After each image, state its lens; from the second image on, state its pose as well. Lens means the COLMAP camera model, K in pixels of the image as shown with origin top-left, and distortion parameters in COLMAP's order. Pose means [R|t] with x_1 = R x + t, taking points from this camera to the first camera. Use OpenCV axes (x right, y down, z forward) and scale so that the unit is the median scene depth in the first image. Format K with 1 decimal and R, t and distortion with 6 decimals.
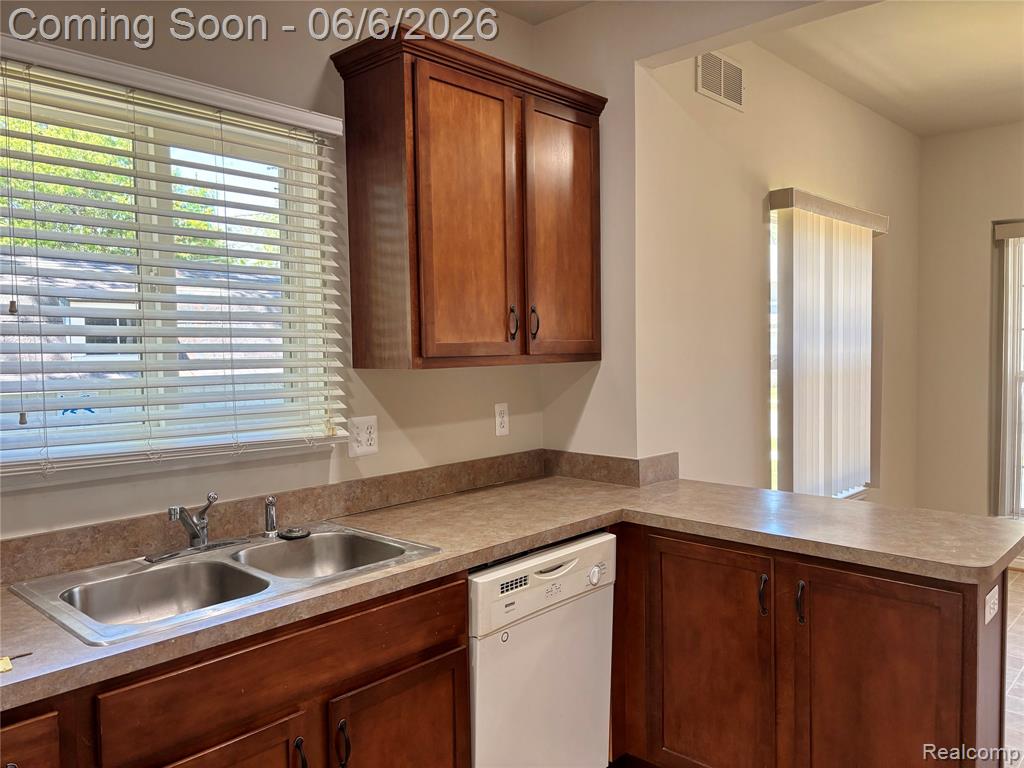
lens RADIAL K [[769.5, 0, 512.0], [0, 769.5, 384.0], [0, 0, 1]] dist [0.080945, -0.106899]
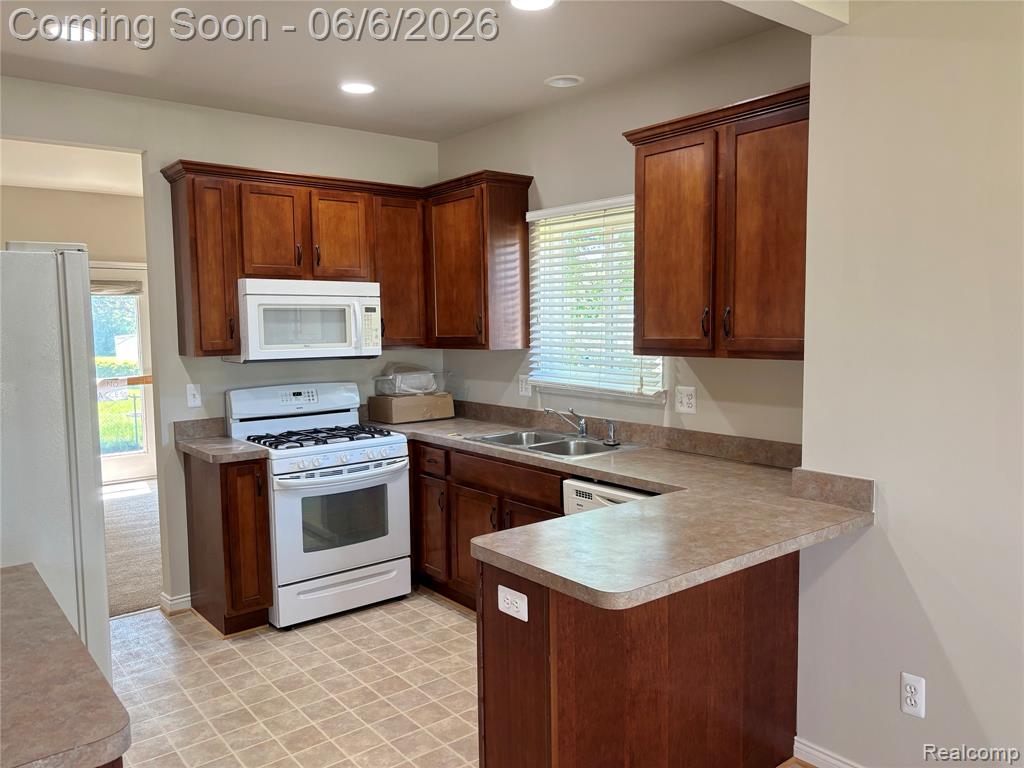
lens RADIAL K [[769.5, 0, 512.0], [0, 769.5, 384.0], [0, 0, 1]] dist [0.080945, -0.106899]
pose [[-0.166147, 0.094288, -0.981583, 1.287243], [-0.036991, 0.994122, 0.101753, -0.098074], [0.985407, 0.053215, -0.161682, 0.918699]]
